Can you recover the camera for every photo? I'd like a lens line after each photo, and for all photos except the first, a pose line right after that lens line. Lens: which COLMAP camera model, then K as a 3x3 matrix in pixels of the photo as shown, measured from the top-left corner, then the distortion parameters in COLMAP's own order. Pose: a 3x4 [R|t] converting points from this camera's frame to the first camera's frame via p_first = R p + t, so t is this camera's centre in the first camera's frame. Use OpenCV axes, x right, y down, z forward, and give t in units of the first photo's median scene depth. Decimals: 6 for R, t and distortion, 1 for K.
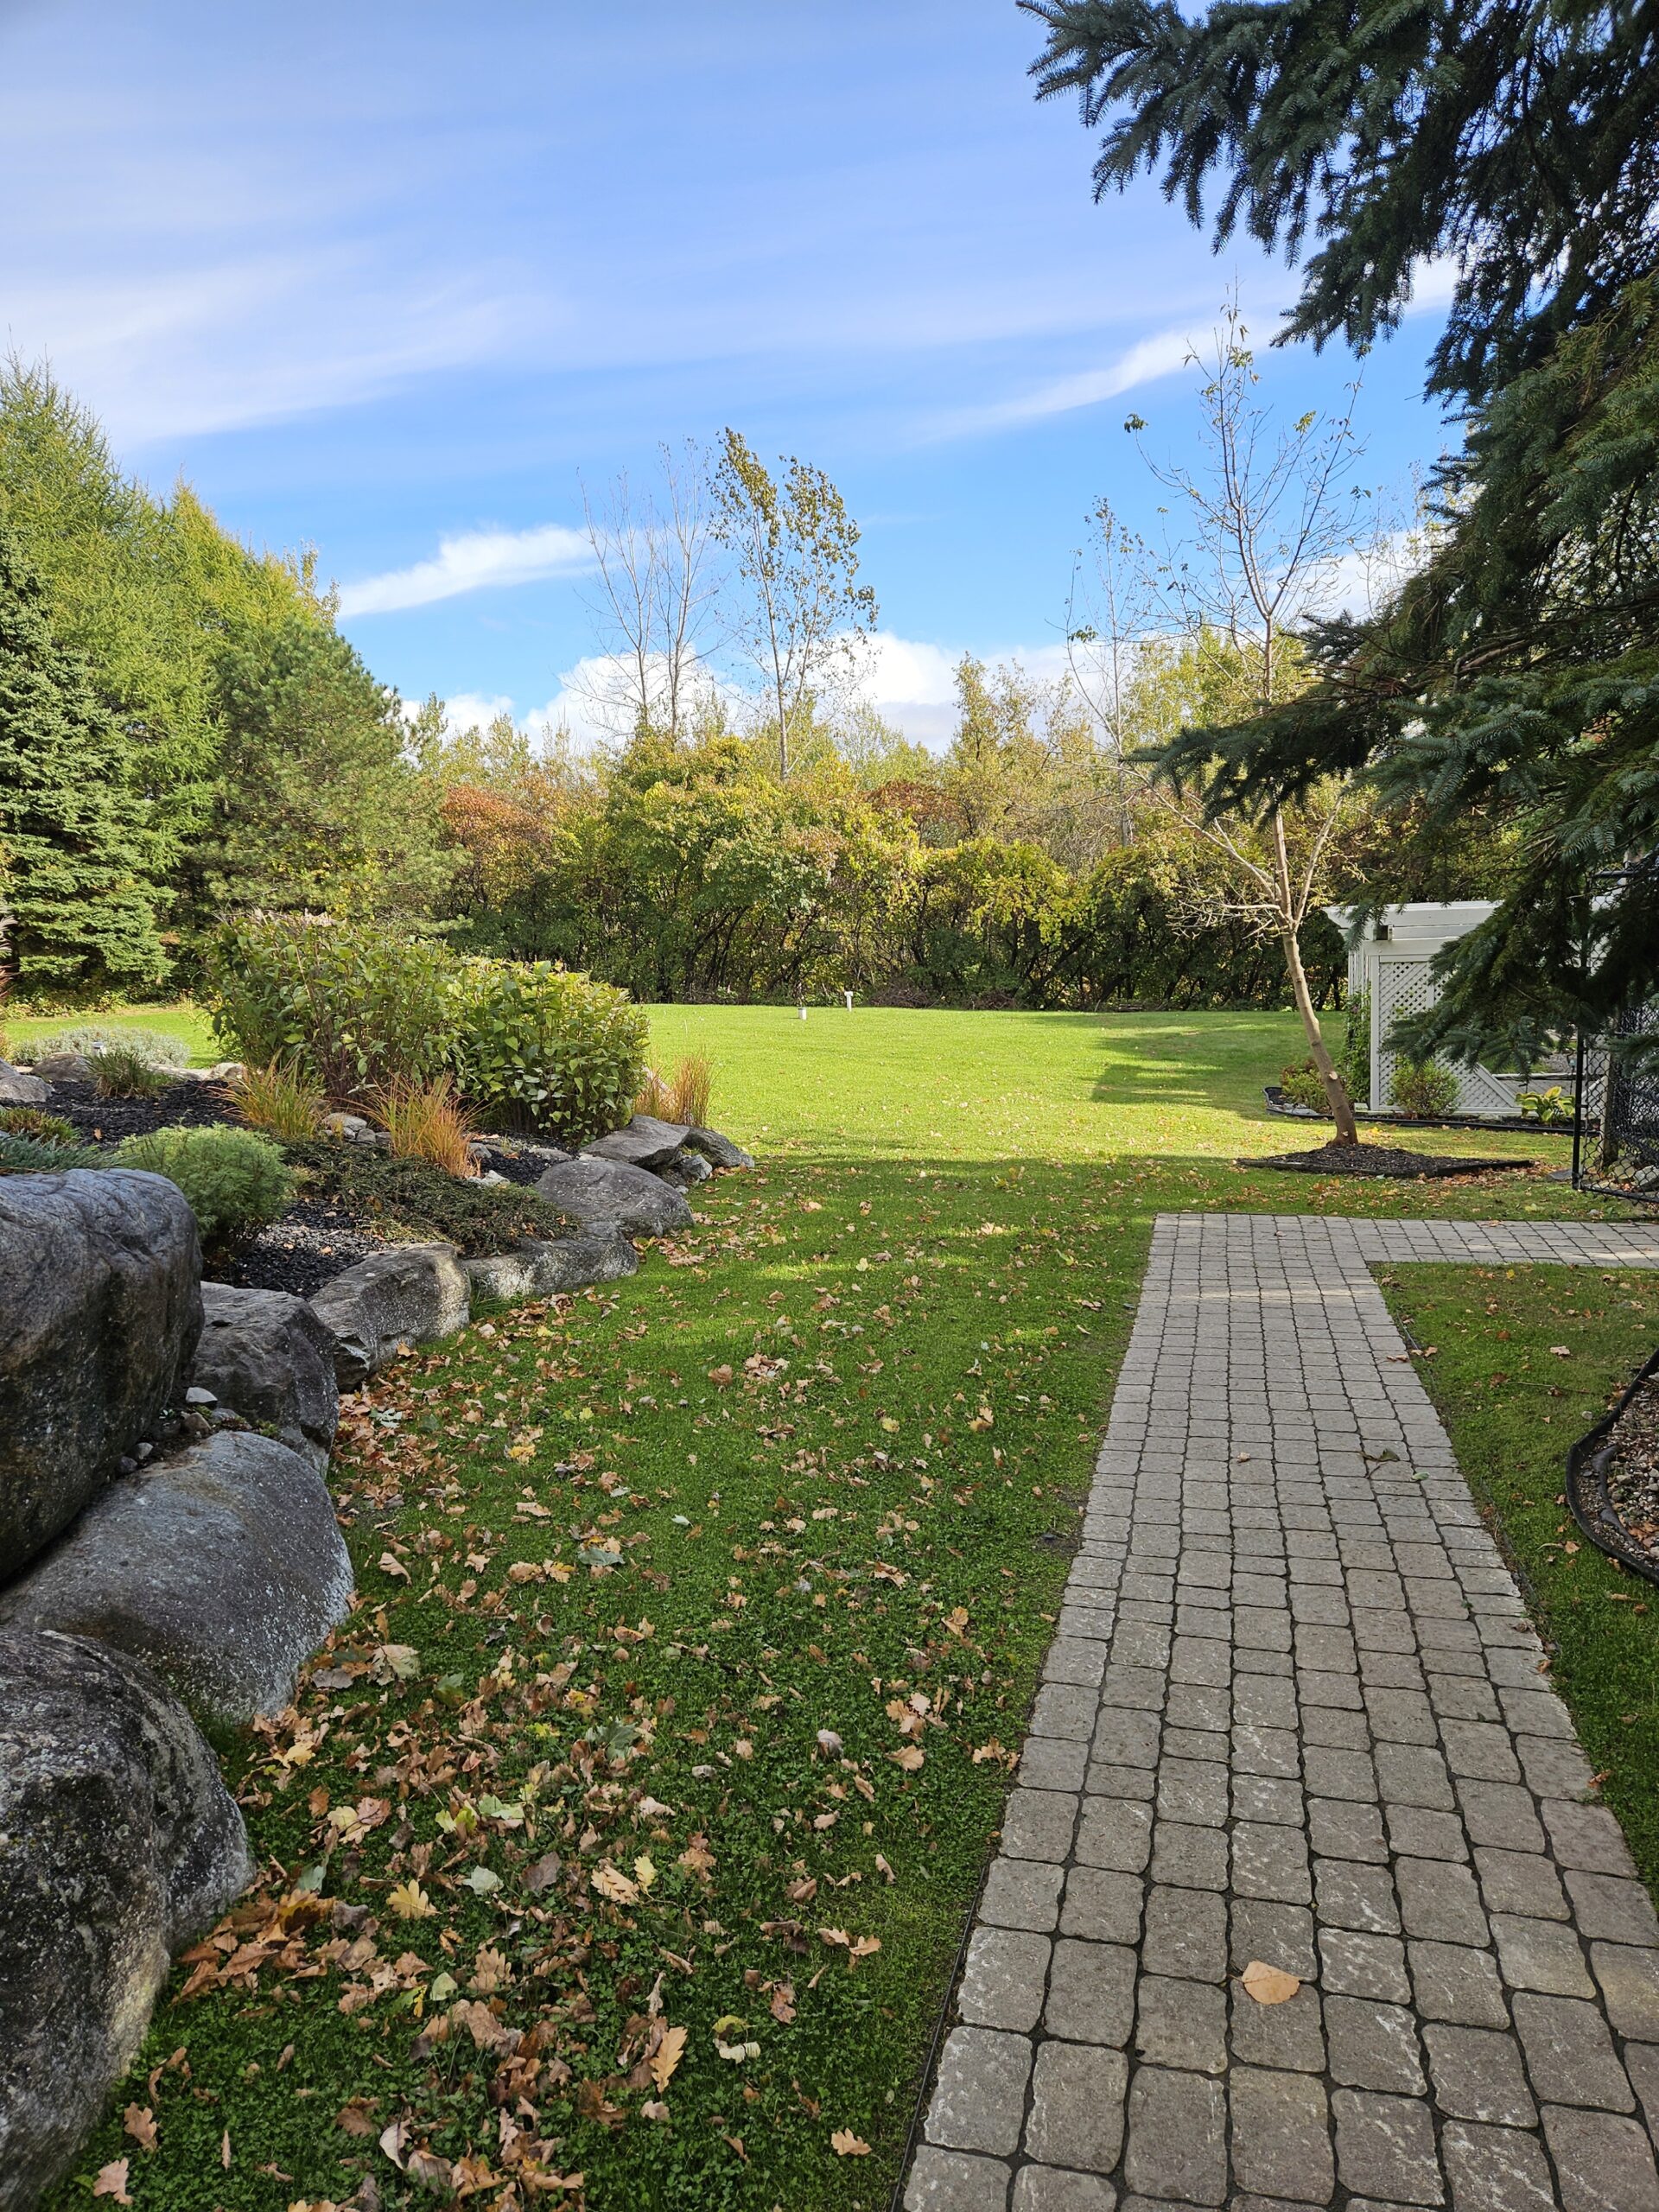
lens RADIAL K [[1485.3, 0, 830.5], [0, 1485.3, 1114.6], [0, 0, 1]] dist [0.068433, -0.014602]
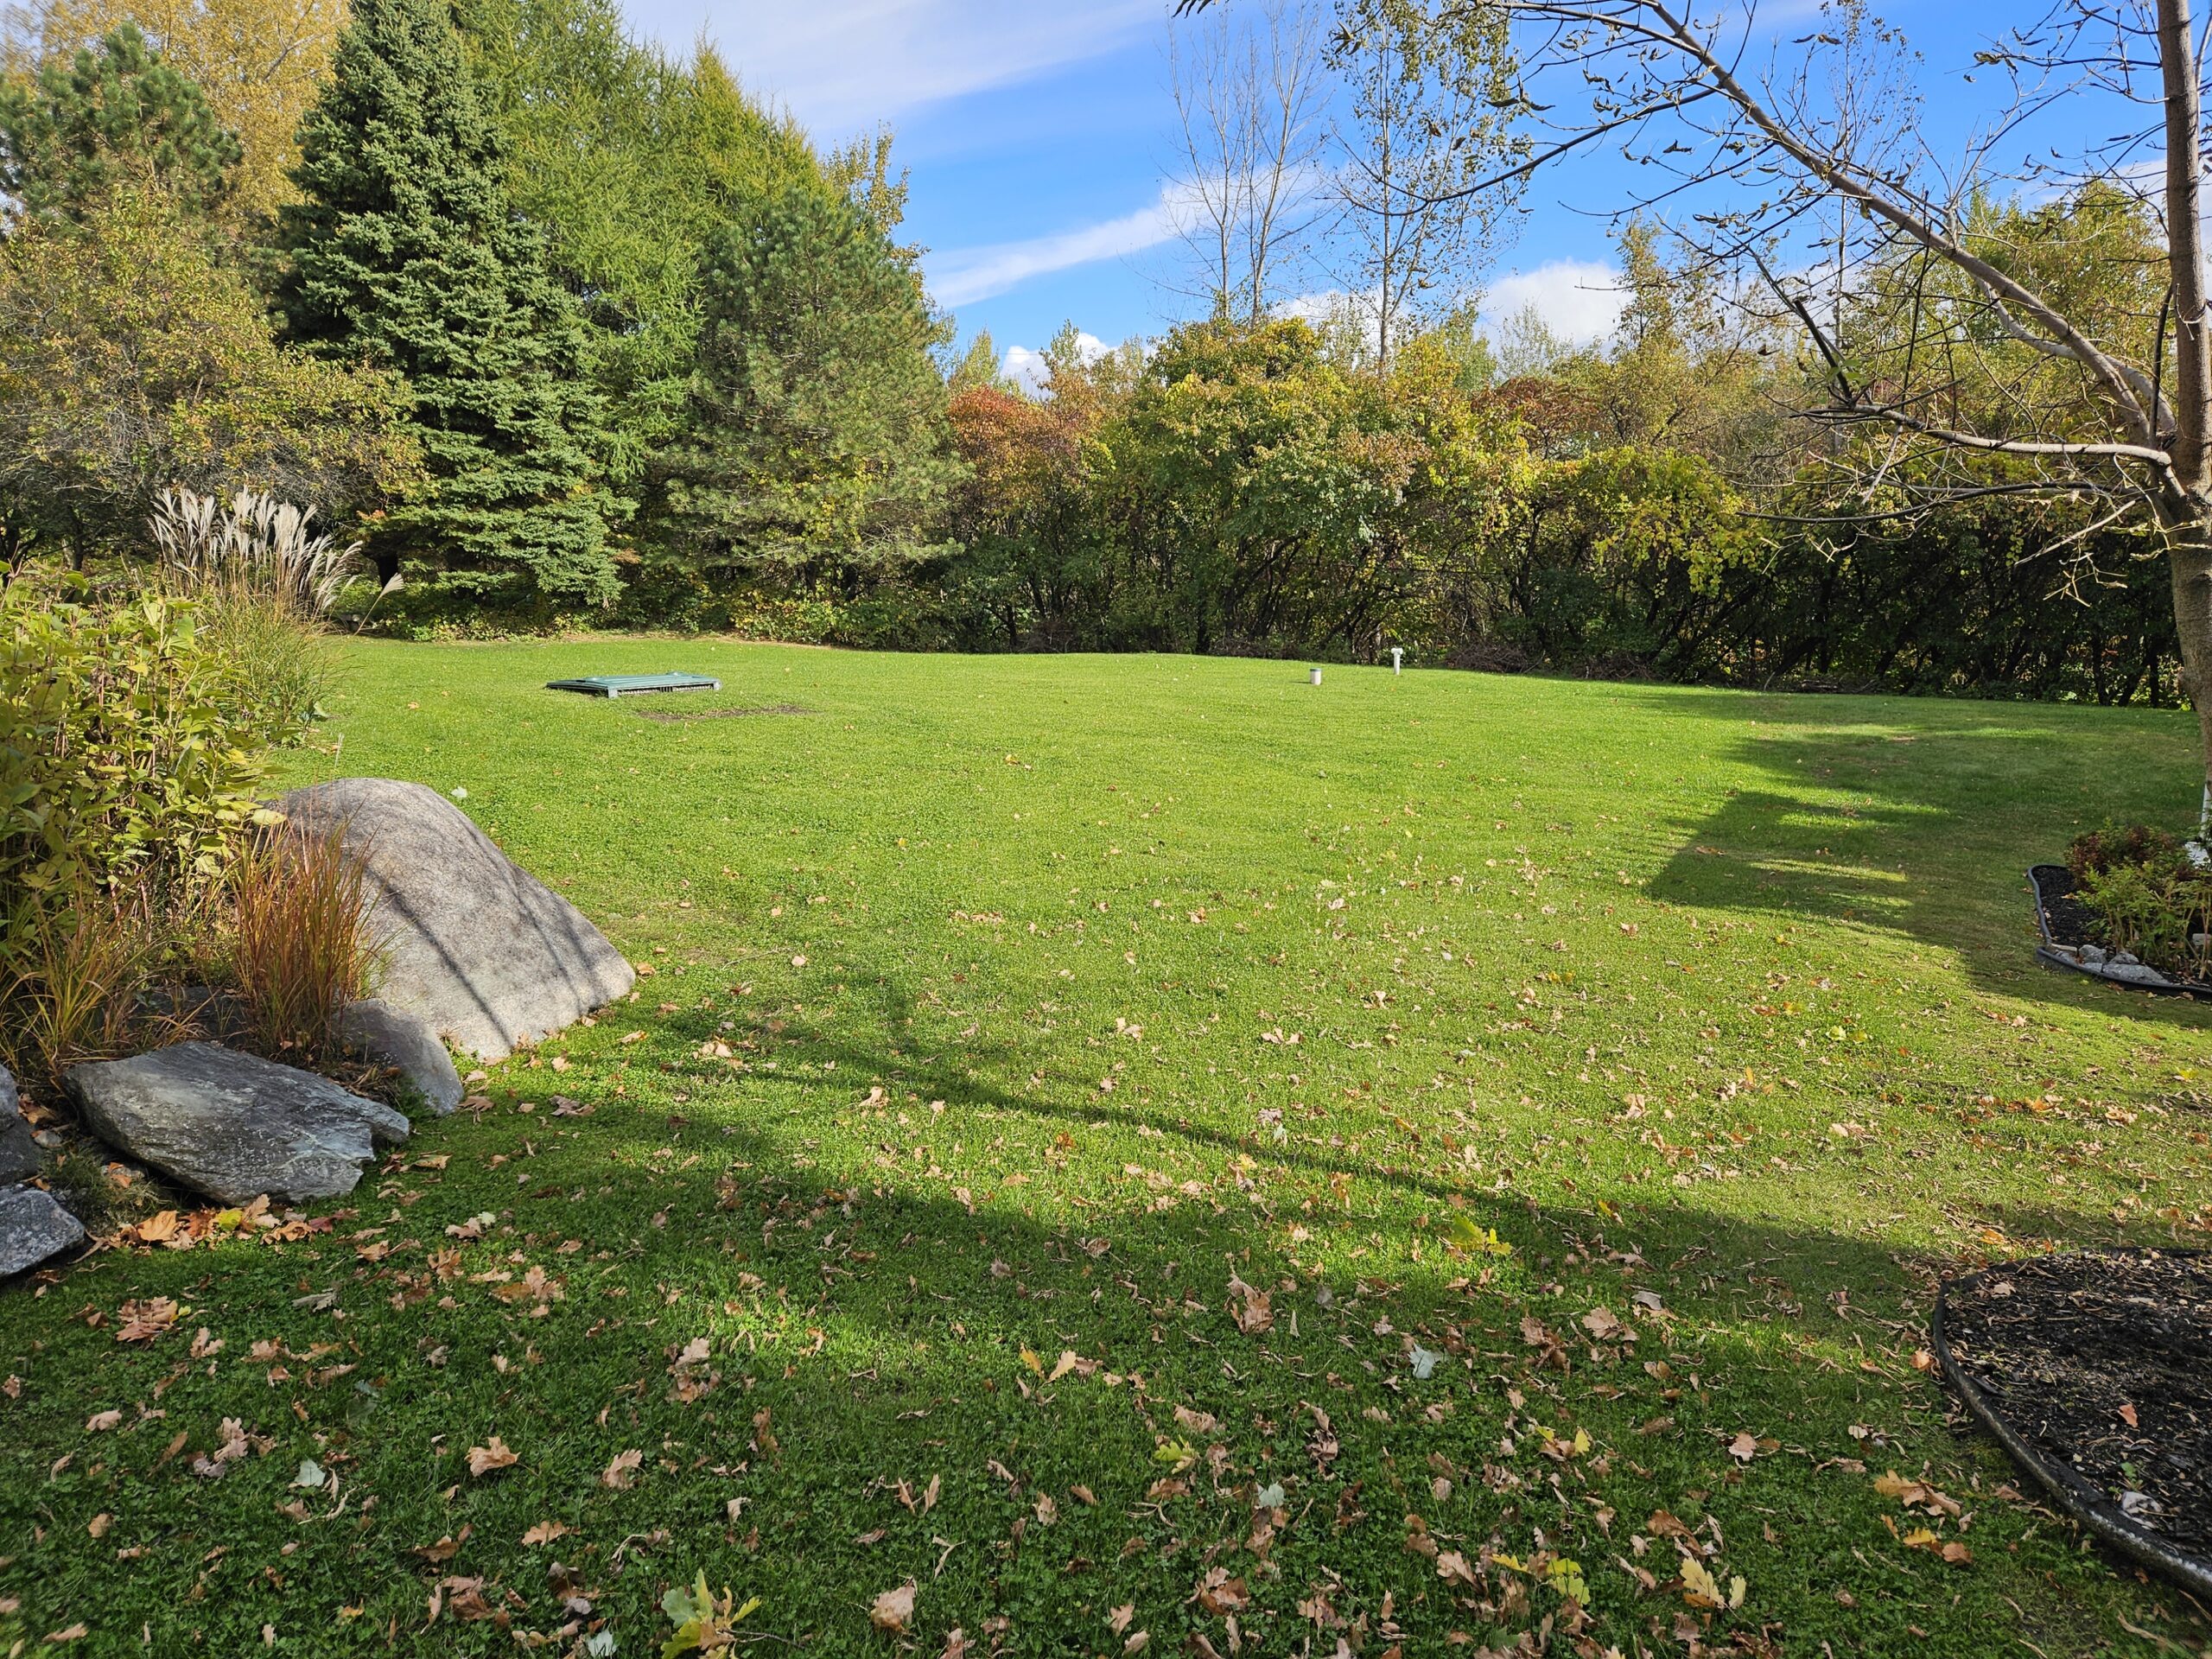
lens RADIAL K [[1485.3, 0, 1099.2], [0, 1485.3, 805.4], [0, 0, 1]] dist [0.068433, -0.014602]
pose [[0.964174, 0.068746, -0.256209, 0.061695], [-0.060174, 0.997339, 0.041156, -0.024888], [0.258357, -0.024264, 0.965745, 0.225542]]
